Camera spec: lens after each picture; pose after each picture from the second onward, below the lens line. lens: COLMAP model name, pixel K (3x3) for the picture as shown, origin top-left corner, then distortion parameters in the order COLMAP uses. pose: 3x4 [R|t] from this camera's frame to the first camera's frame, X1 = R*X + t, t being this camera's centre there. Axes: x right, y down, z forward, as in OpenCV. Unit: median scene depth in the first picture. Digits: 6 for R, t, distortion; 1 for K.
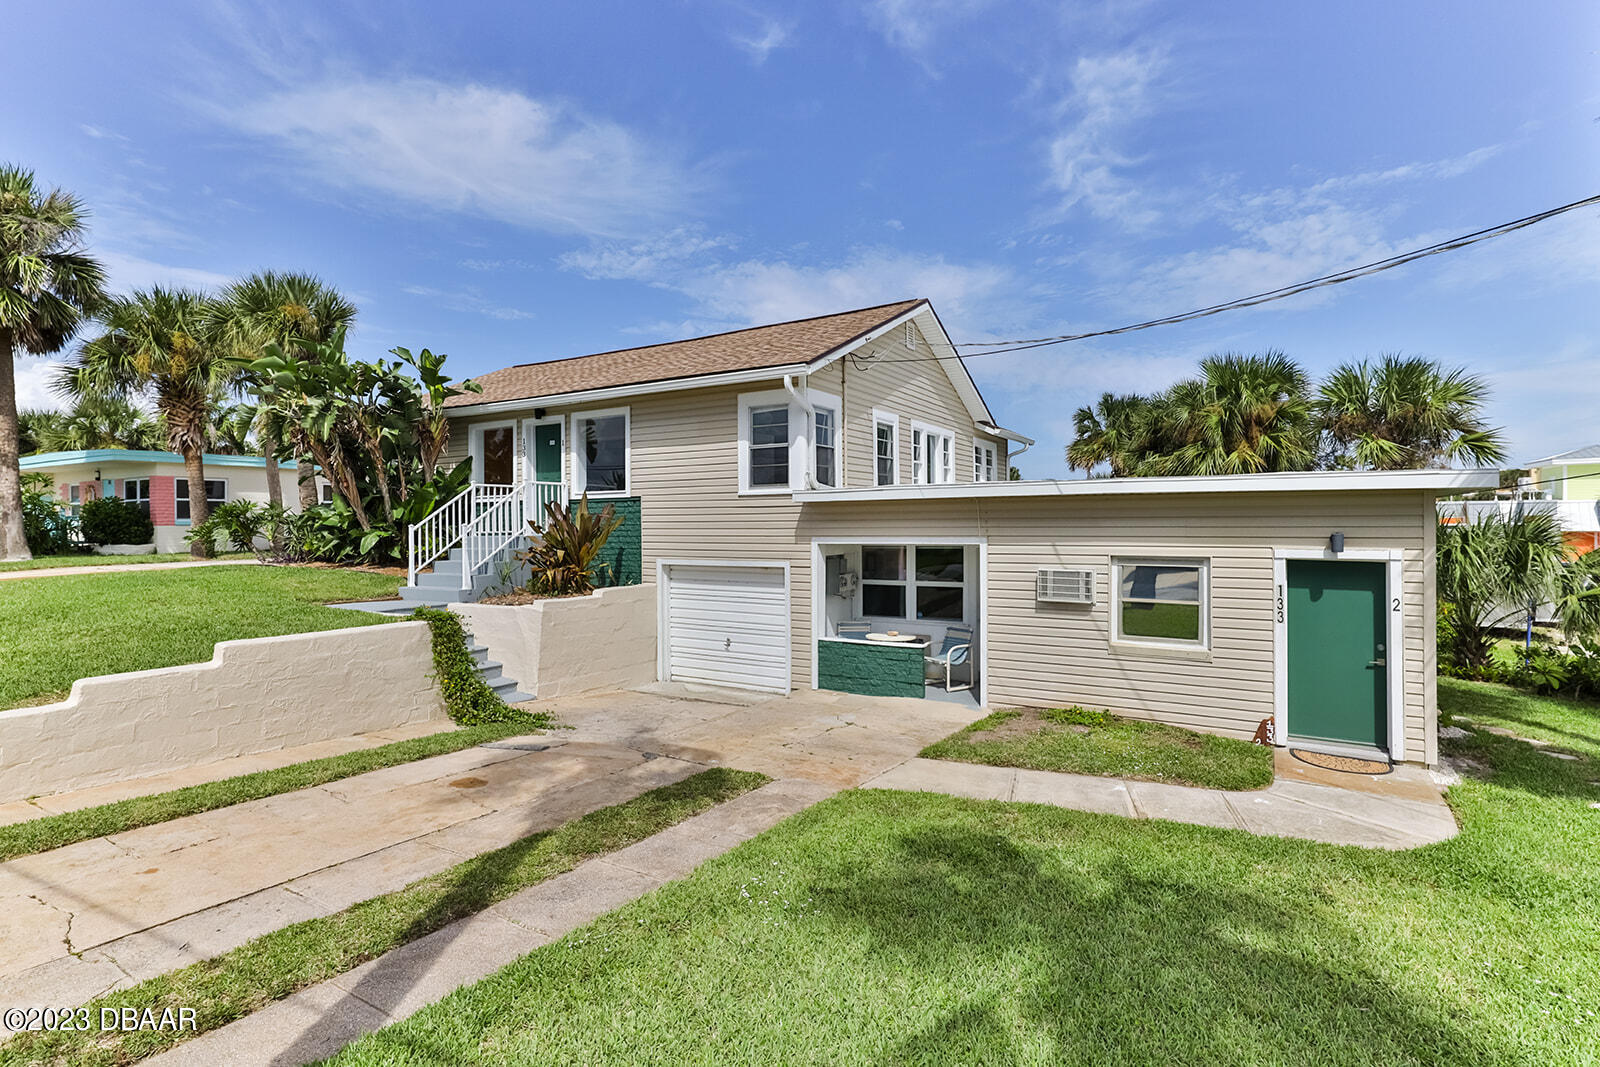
lens RADIAL K [[776.5, 0, 801.3], [0, 776.5, 529.7], [0, 0, 1]] dist [-0.025059, -0.001960]
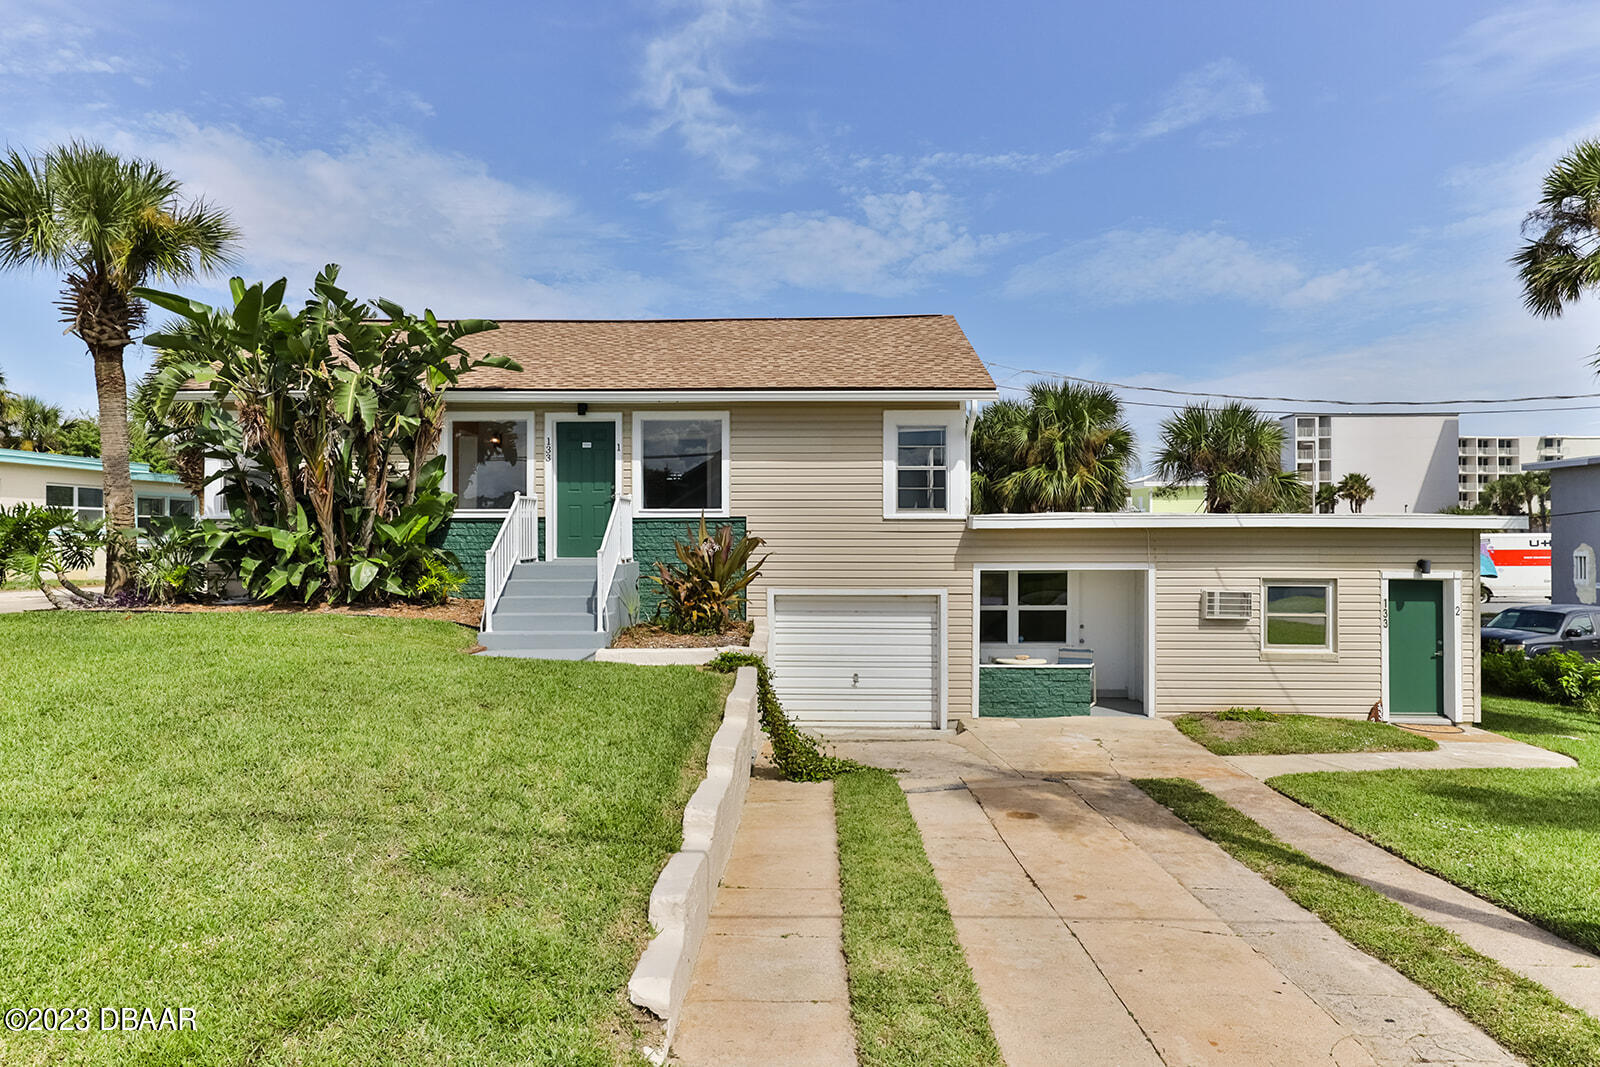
lens RADIAL K [[1082.3, 0, 799.2], [0, 1082.3, 543.3], [0, 0, 1]] dist [0.047107, 0.004340]
pose [[0.860949, 0.004027, 0.508676, -0.708431], [-0.001650, 0.999986, -0.005124, -0.006902], [-0.508689, 0.003573, 0.860943, -0.061452]]
